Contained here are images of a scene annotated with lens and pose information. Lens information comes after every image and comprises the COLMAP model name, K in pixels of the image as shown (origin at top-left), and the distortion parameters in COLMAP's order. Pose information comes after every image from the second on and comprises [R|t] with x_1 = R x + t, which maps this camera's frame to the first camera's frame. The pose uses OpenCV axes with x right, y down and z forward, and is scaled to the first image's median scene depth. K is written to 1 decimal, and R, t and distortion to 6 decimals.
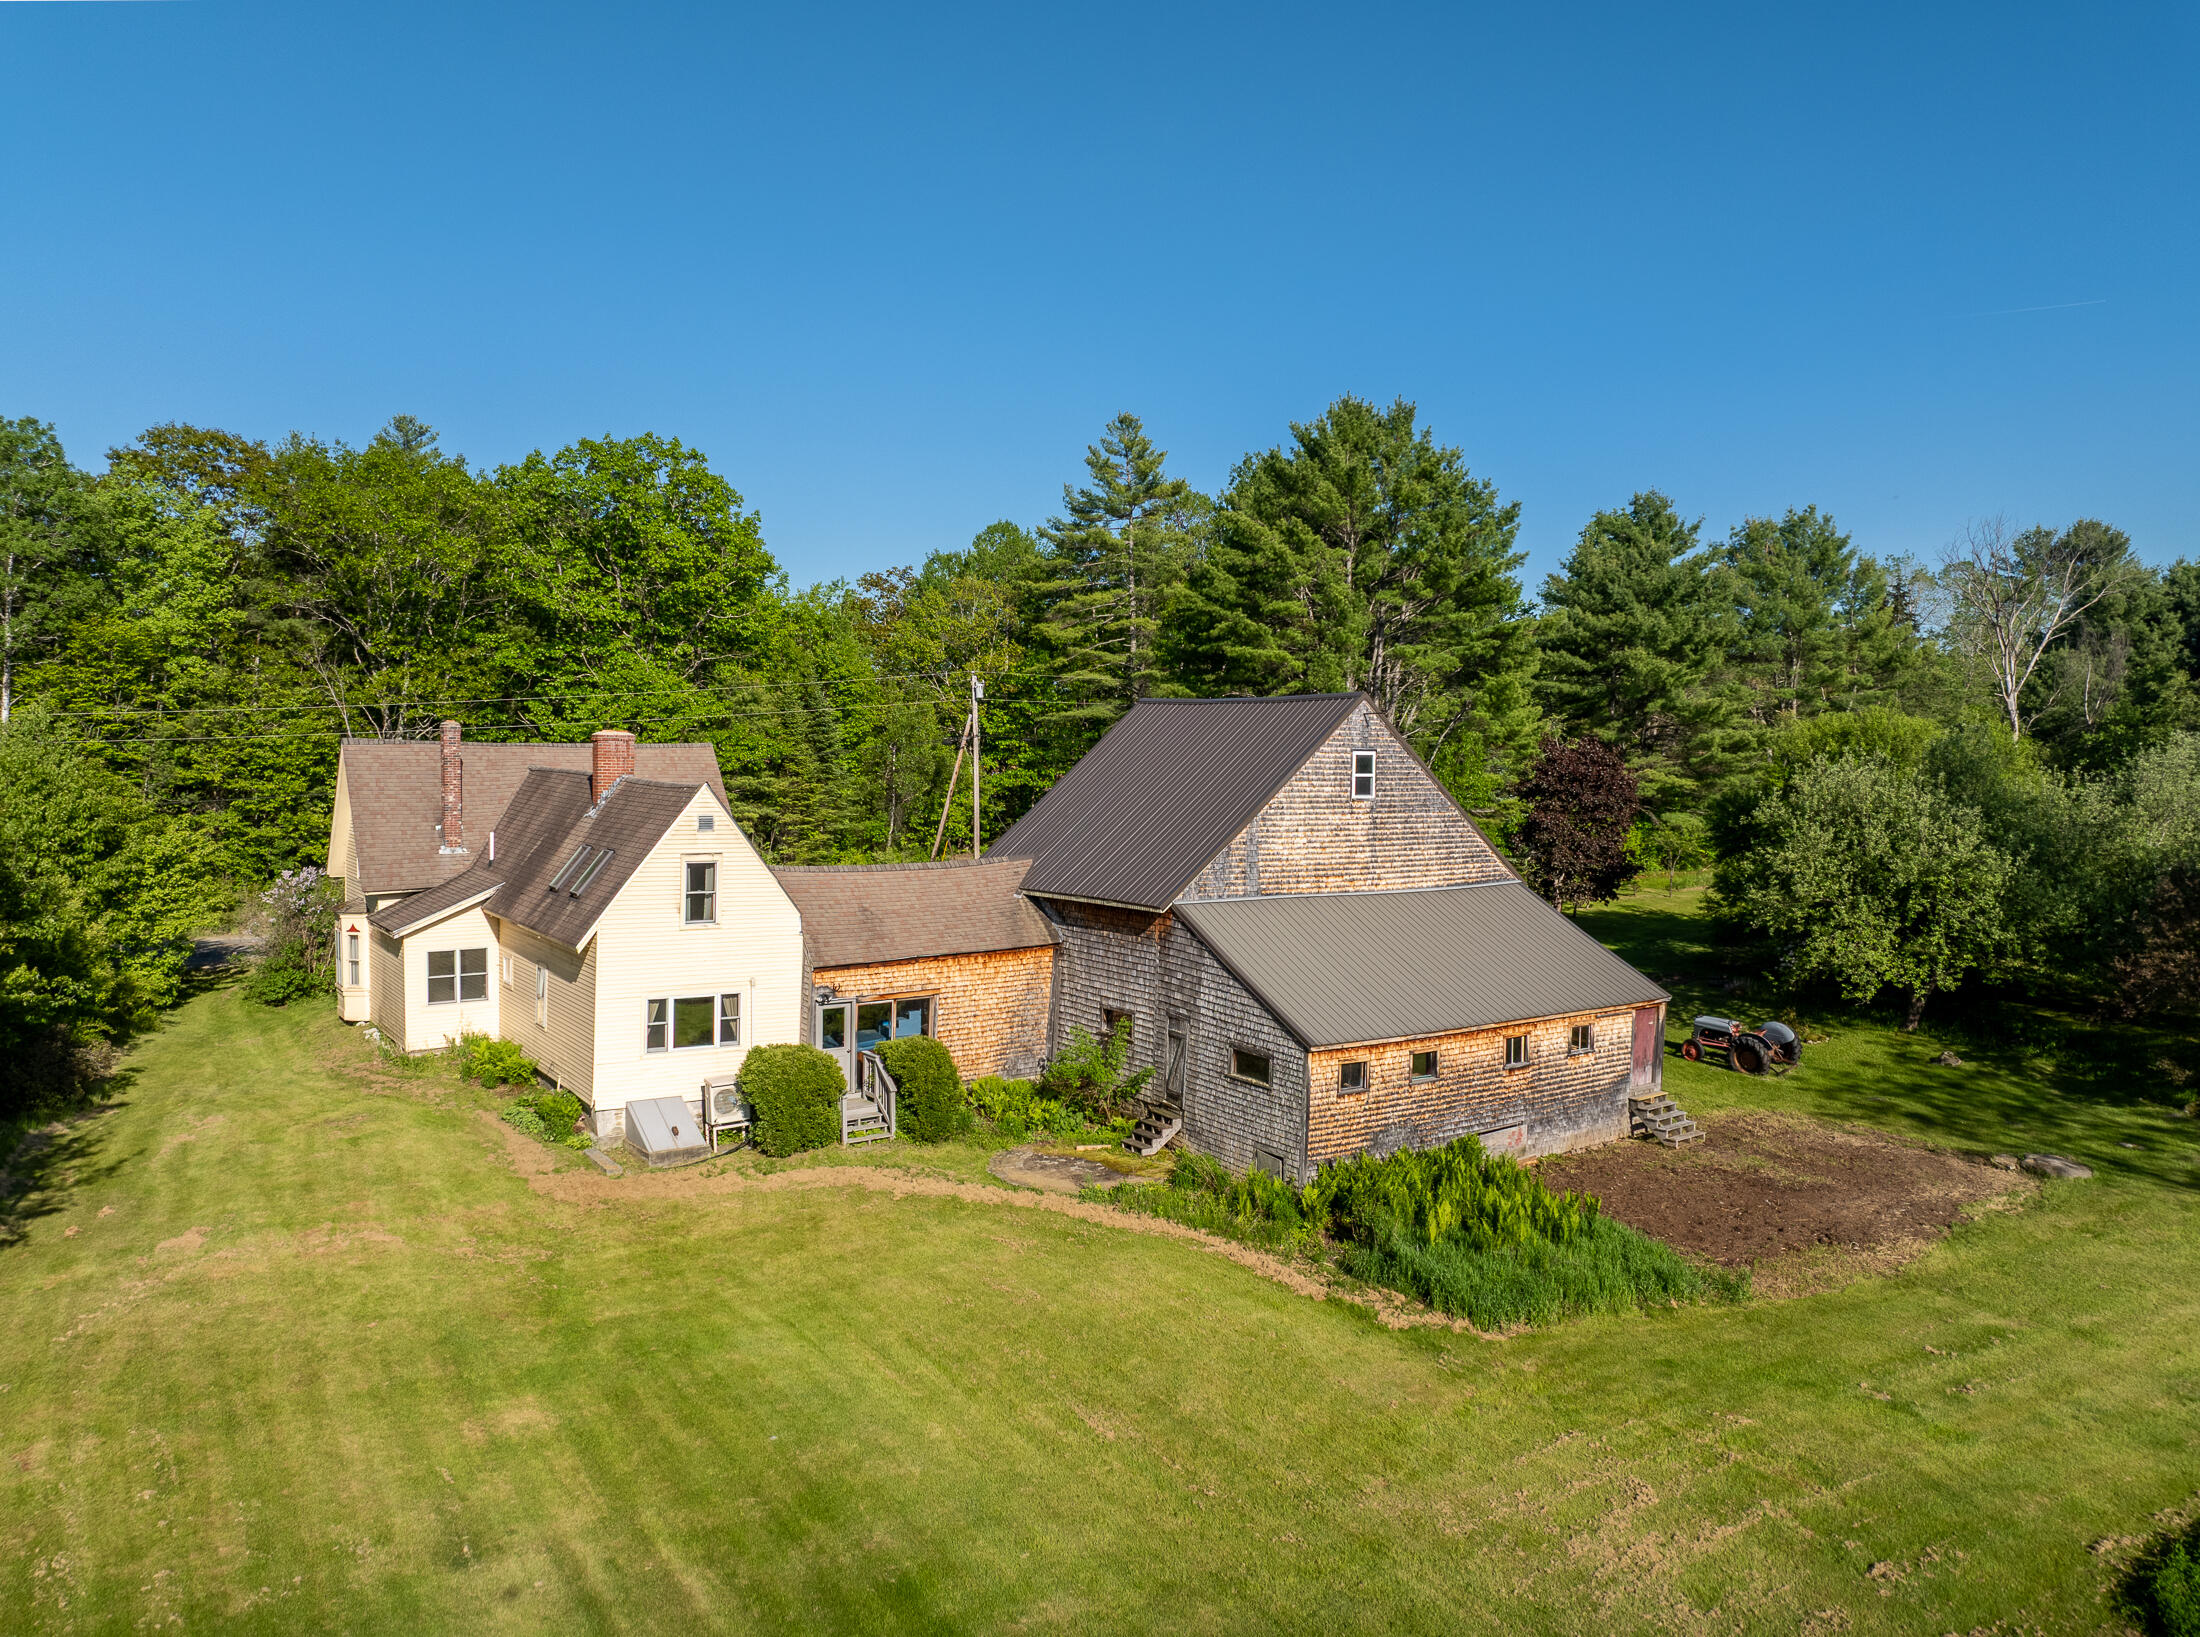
lens RADIAL K [[1608.4, 0, 1100.0], [0, 1608.4, 769.7], [0, 0, 1]] dist [-0.099146, -0.001025]
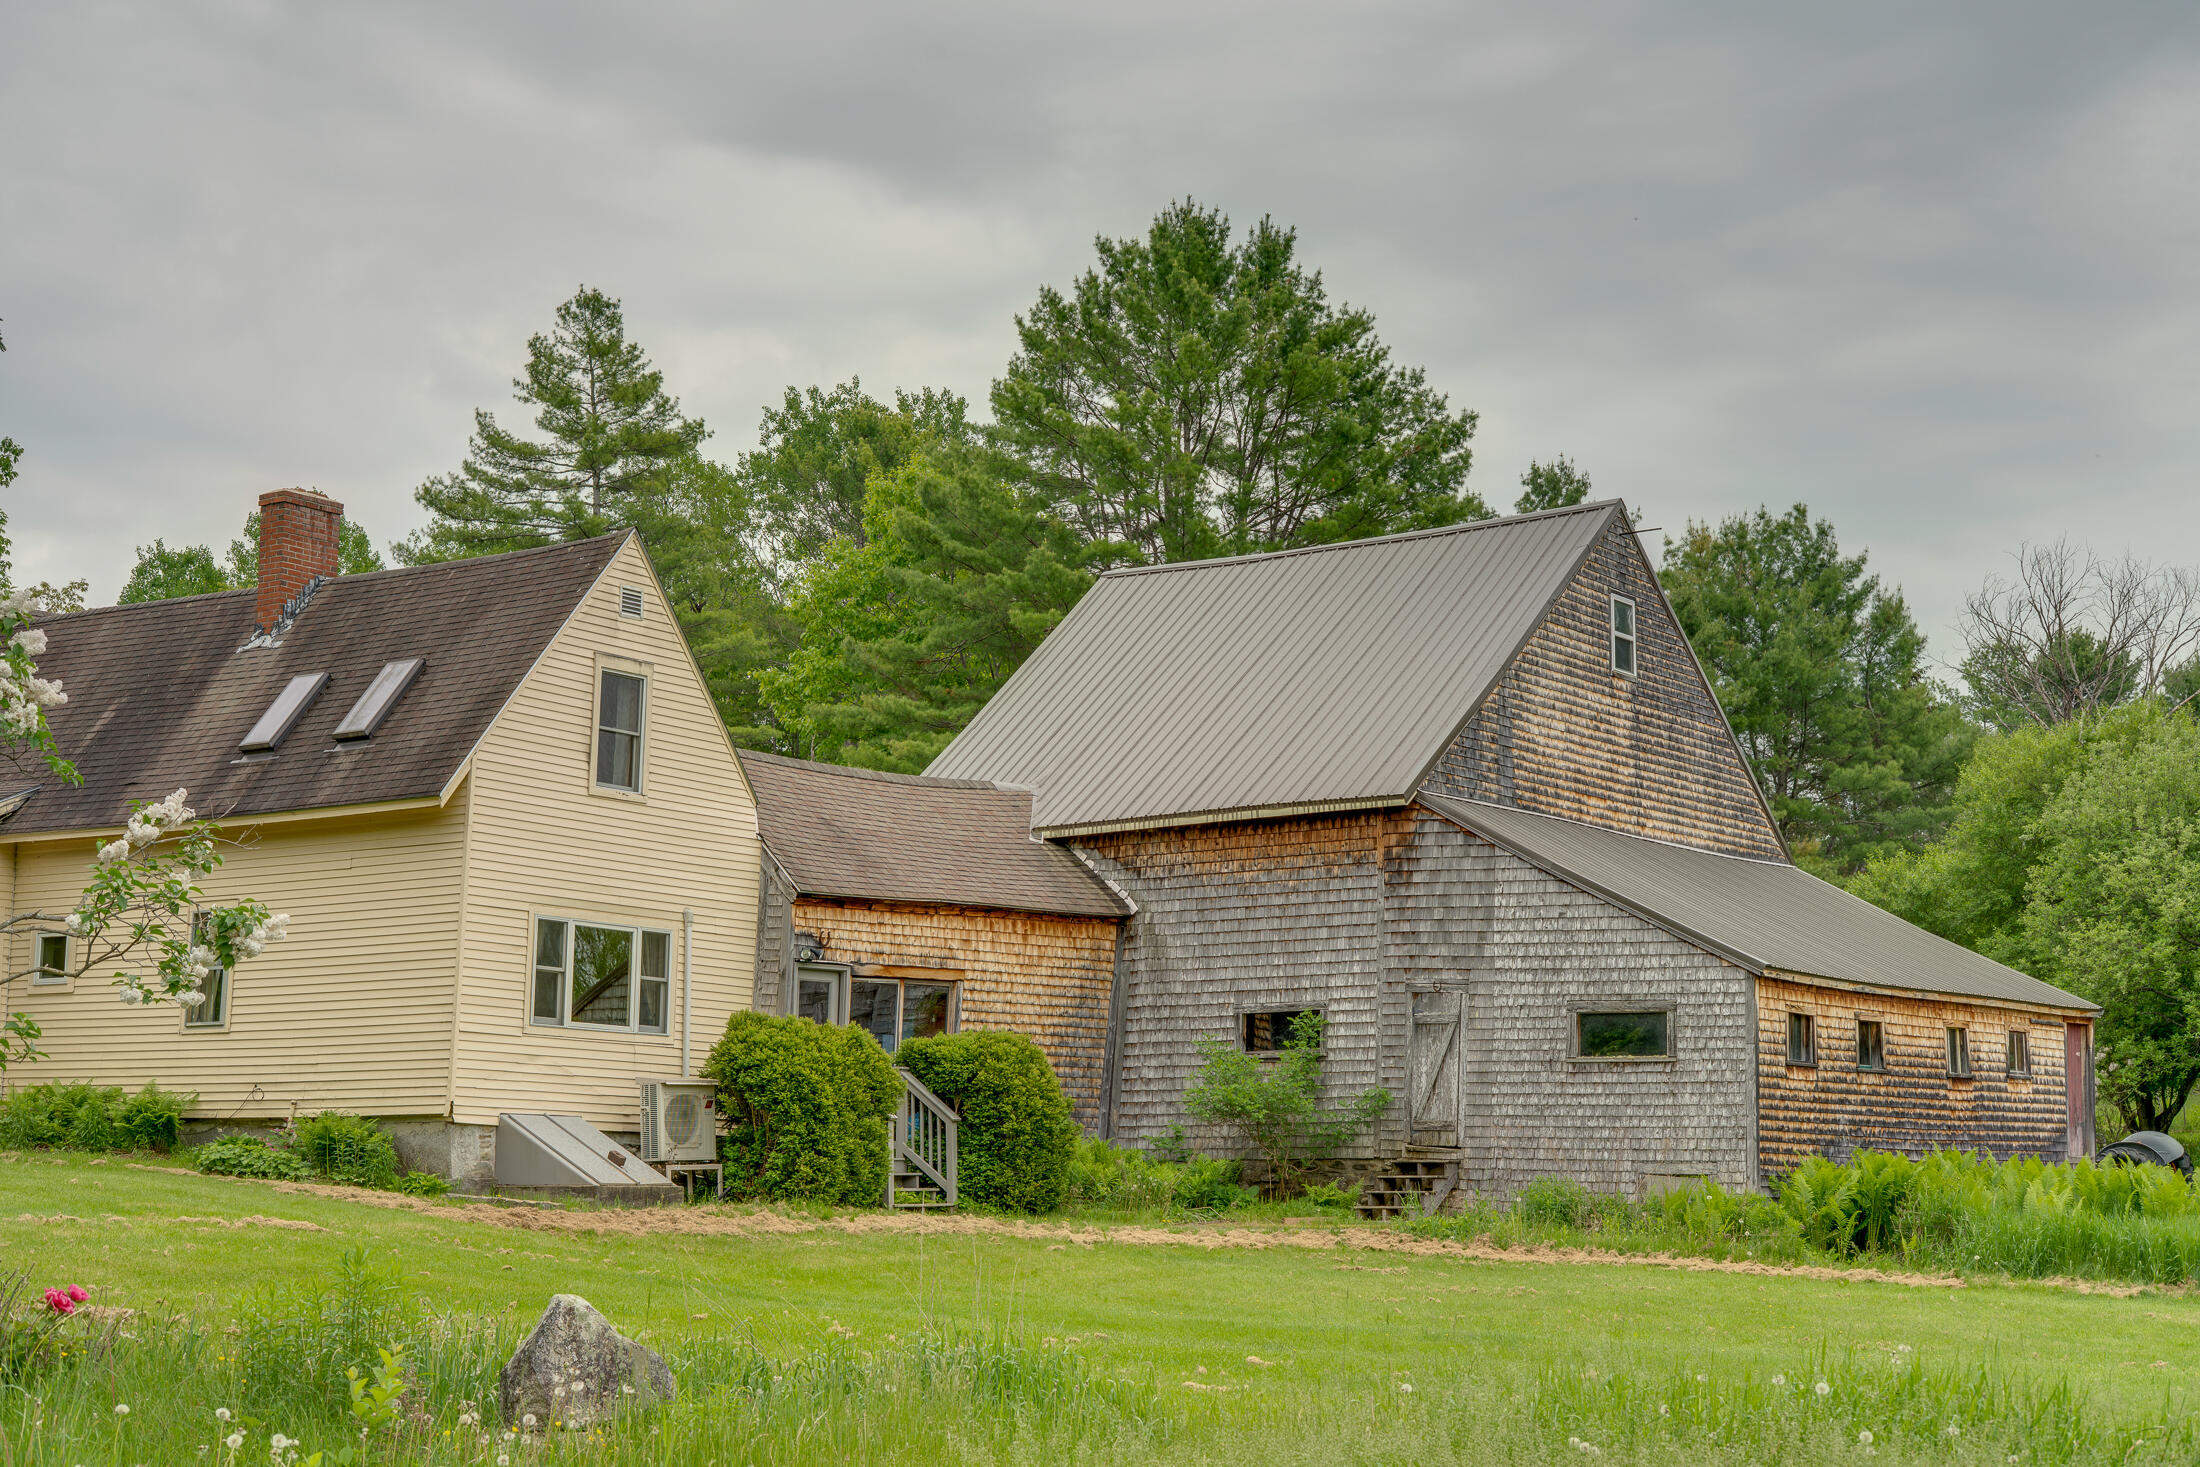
lens RADIAL K [[3141.2, 0, 1100.0], [0, 3141.2, 733.5], [0, 0, 1]] dist [0.003041, 0.015834]
pose [[0.945204, 0.041608, 0.323819, -0.420574], [0.009493, 0.987924, -0.154648, 0.231348], [-0.326343, 0.149248, 0.933395, -0.019237]]
